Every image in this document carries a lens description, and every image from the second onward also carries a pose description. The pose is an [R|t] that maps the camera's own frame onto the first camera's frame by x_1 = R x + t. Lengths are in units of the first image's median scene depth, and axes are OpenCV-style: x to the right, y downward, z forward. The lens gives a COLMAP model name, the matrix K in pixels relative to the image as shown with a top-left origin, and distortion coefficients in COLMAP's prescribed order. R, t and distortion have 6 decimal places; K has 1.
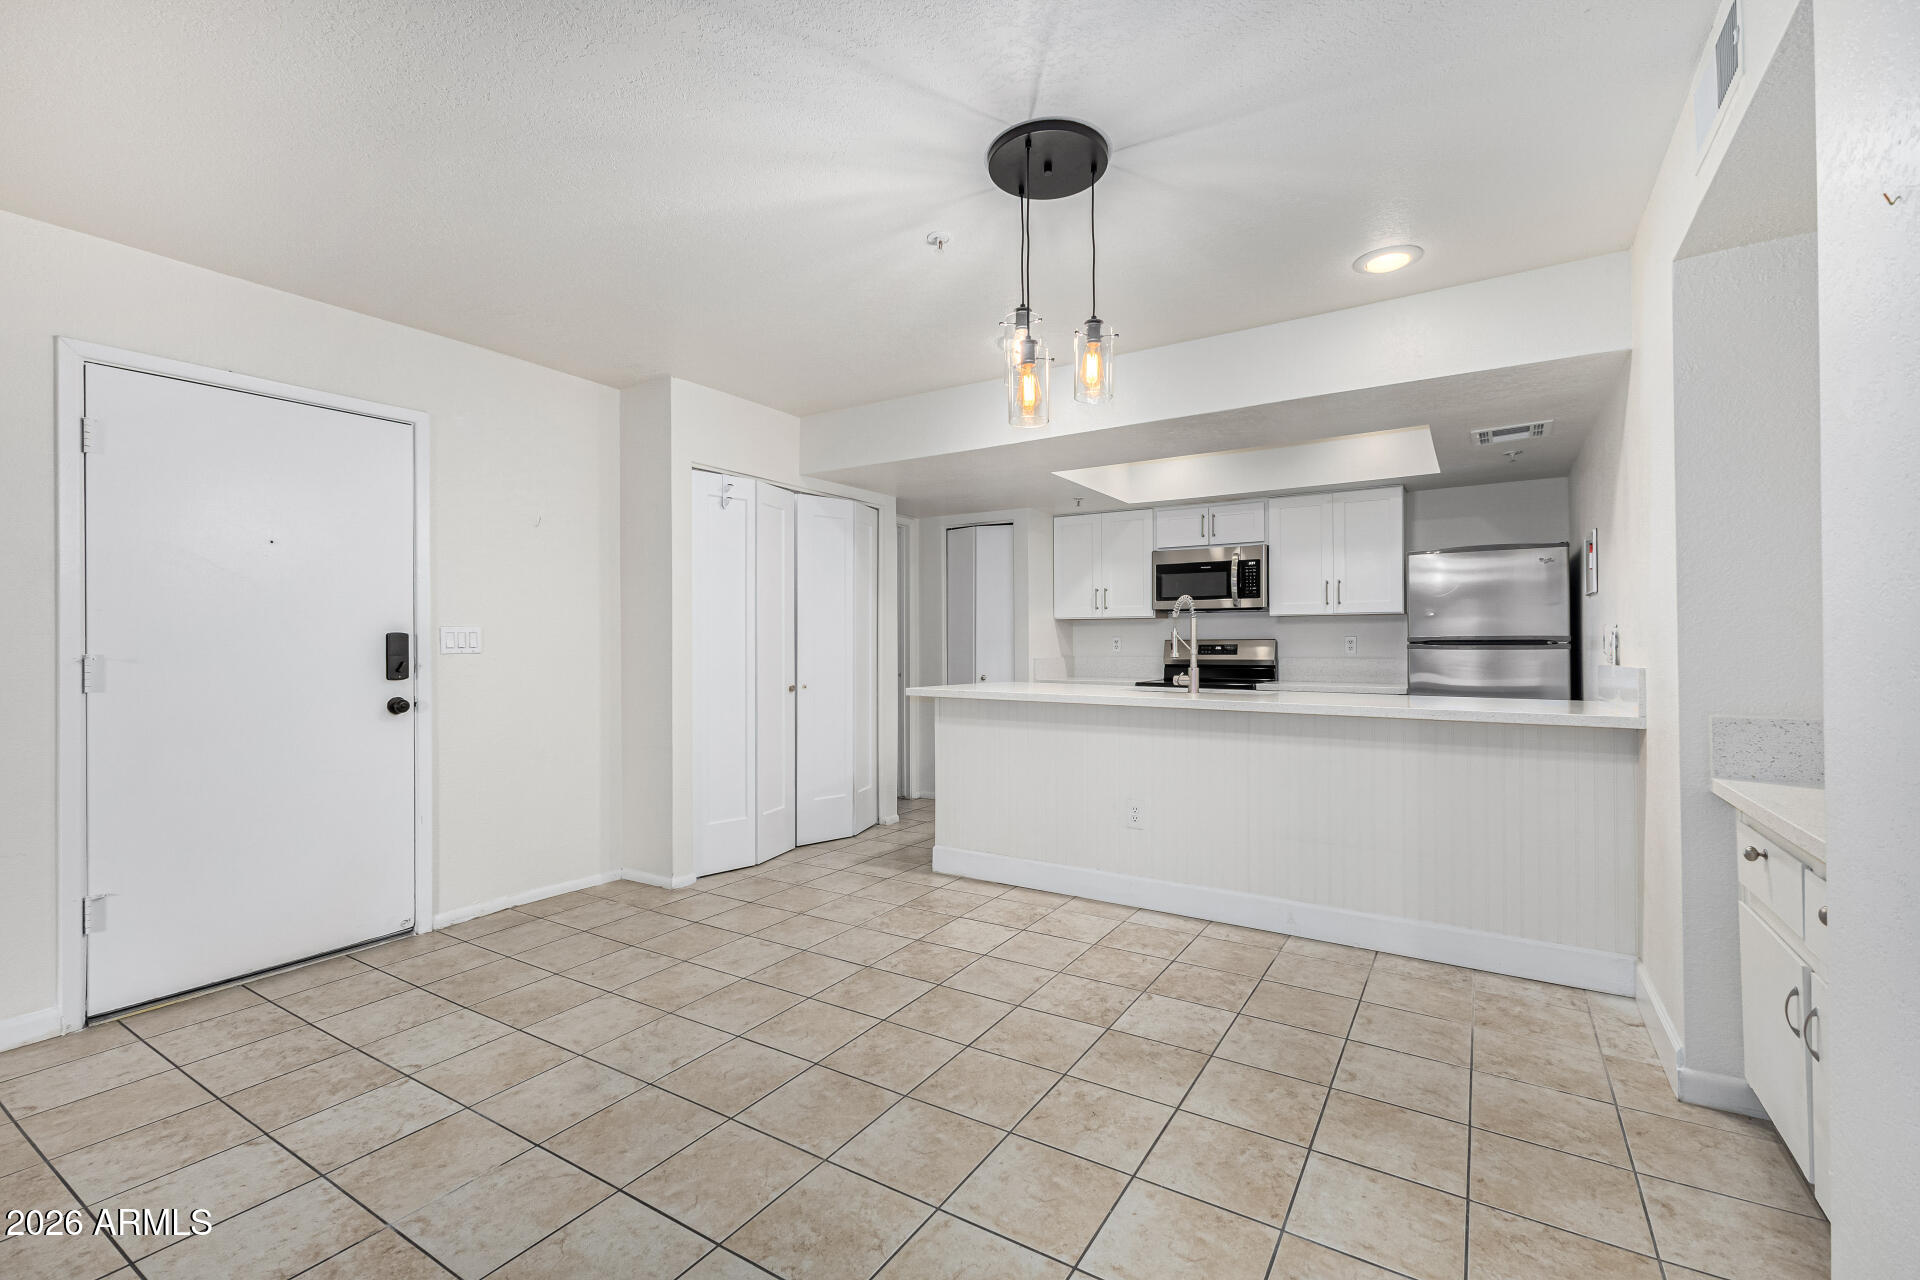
lens RADIAL K [[848.6, 0, 960.0], [0, 848.6, 640.0], [0, 0, 1]] dist [0.000457, 0.000068]
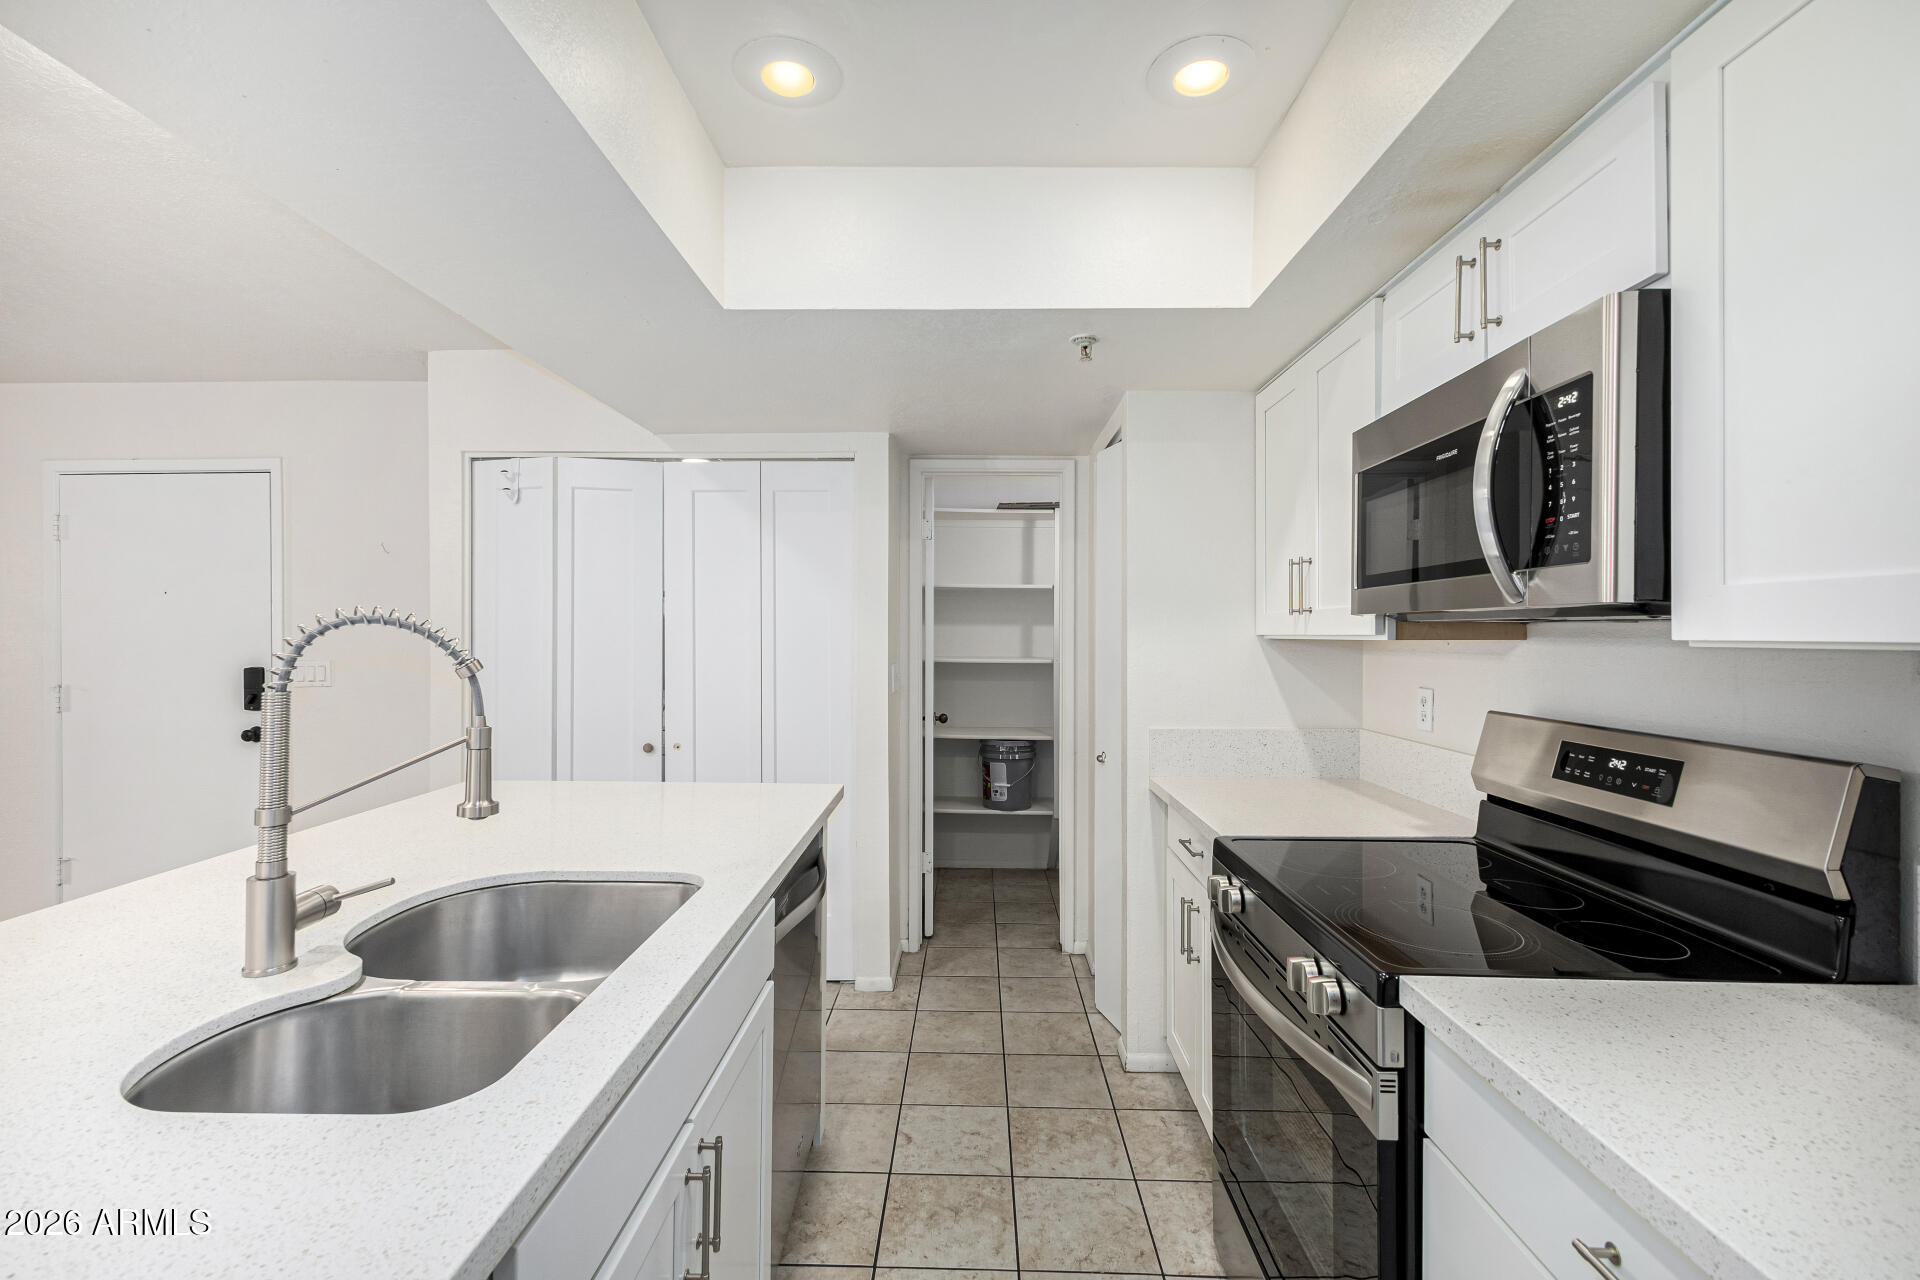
lens RADIAL K [[835.3, 0, 957.2], [0, 835.3, 628.5], [0, 0, 1]] dist [-0.000680, -0.000159]
pose [[0.516948, -0.000607, -0.856016, 0.688082], [0.004201, 0.999990, 0.001828, -0.053659], [0.856006, -0.004541, 0.516945, 1.171983]]
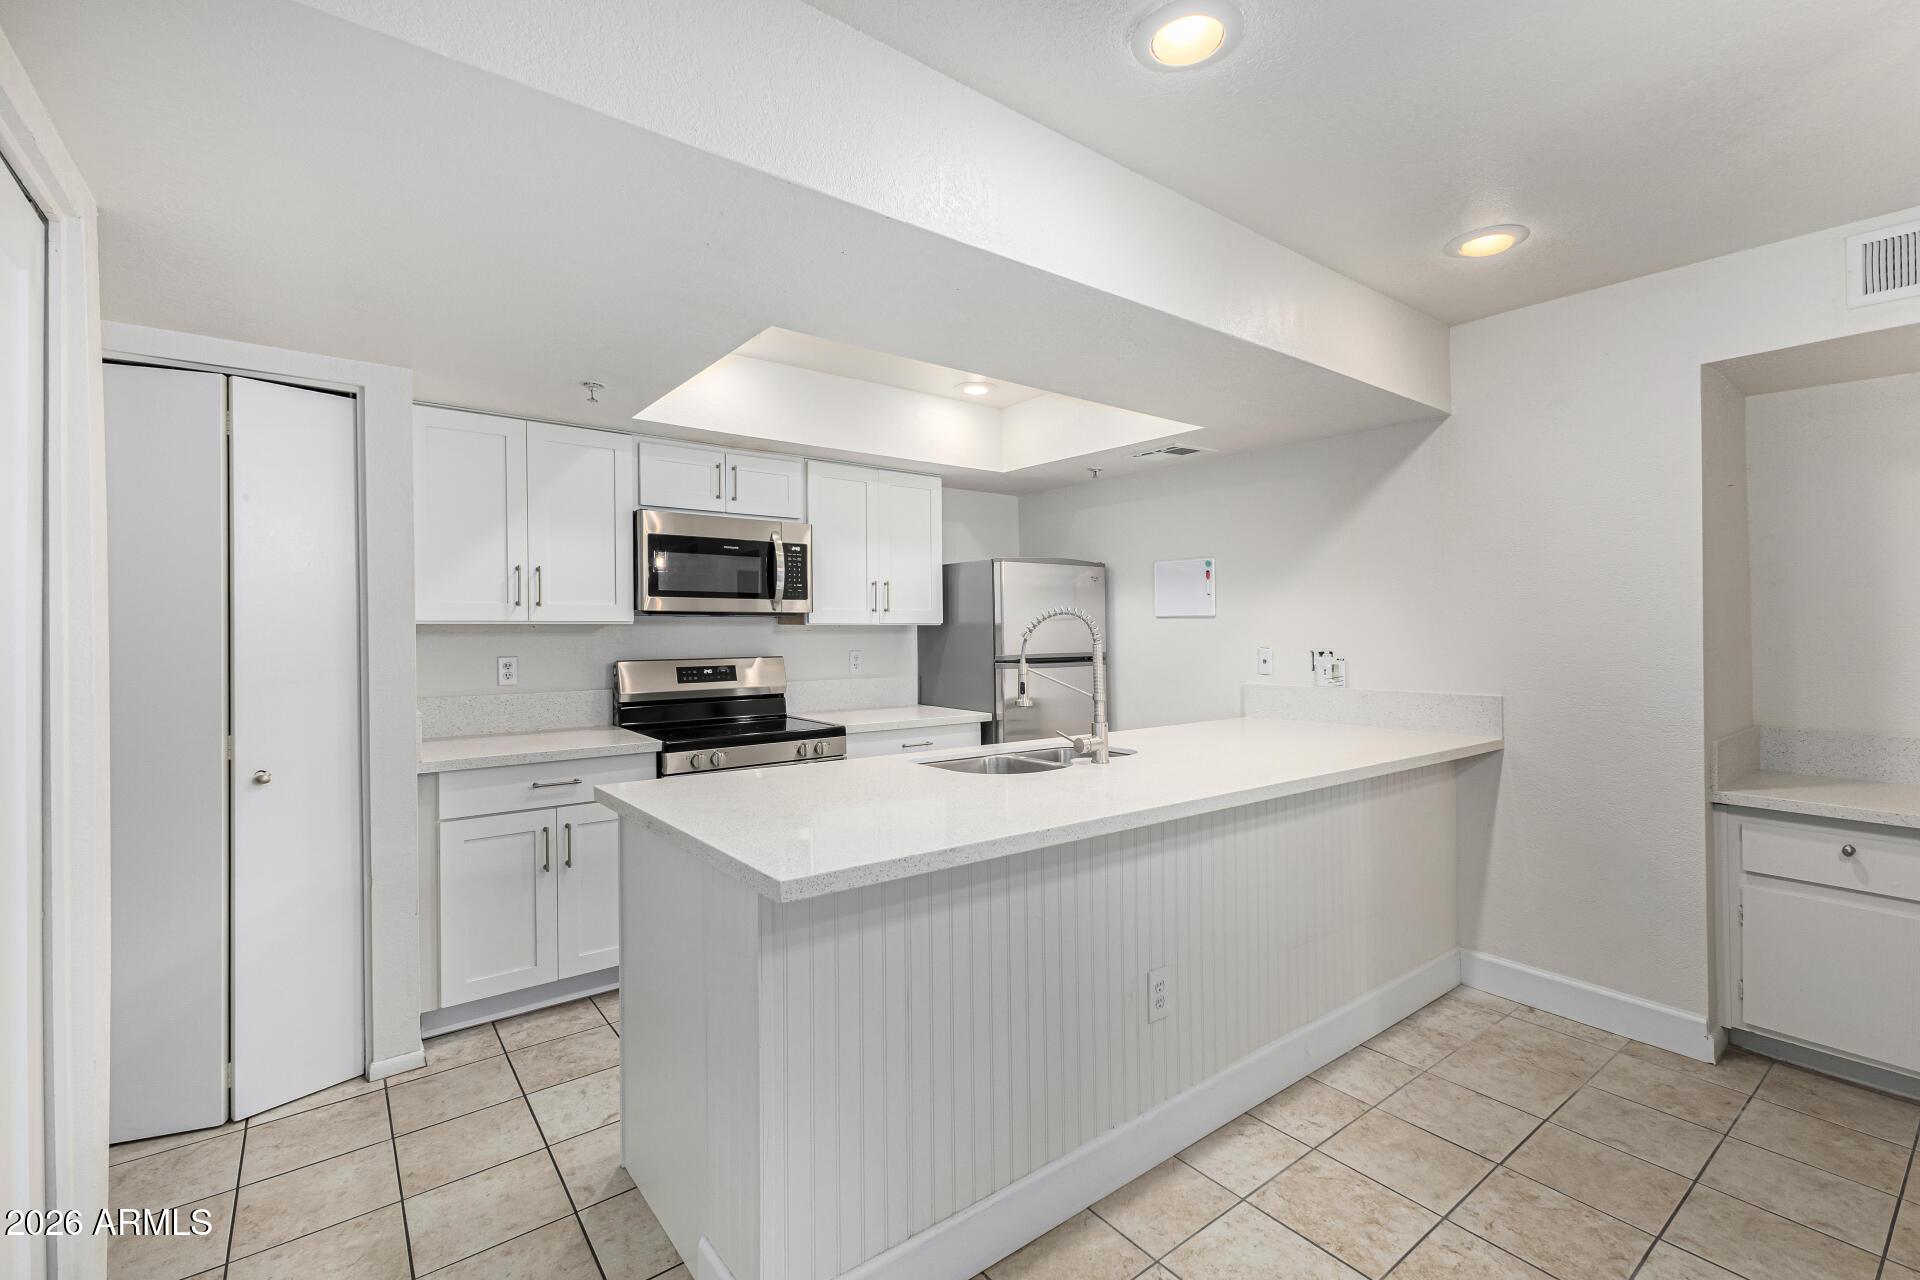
lens RADIAL K [[835.3, 0, 957.2], [0, 835.3, 628.5], [0, 0, 1]] dist [-0.000680, -0.000159]
pose [[0.342352, 0.000566, 0.939572, -0.387131], [-0.003848, 0.999992, 0.000799, -0.041470], [-0.939564, -0.003889, 0.342352, 0.999551]]
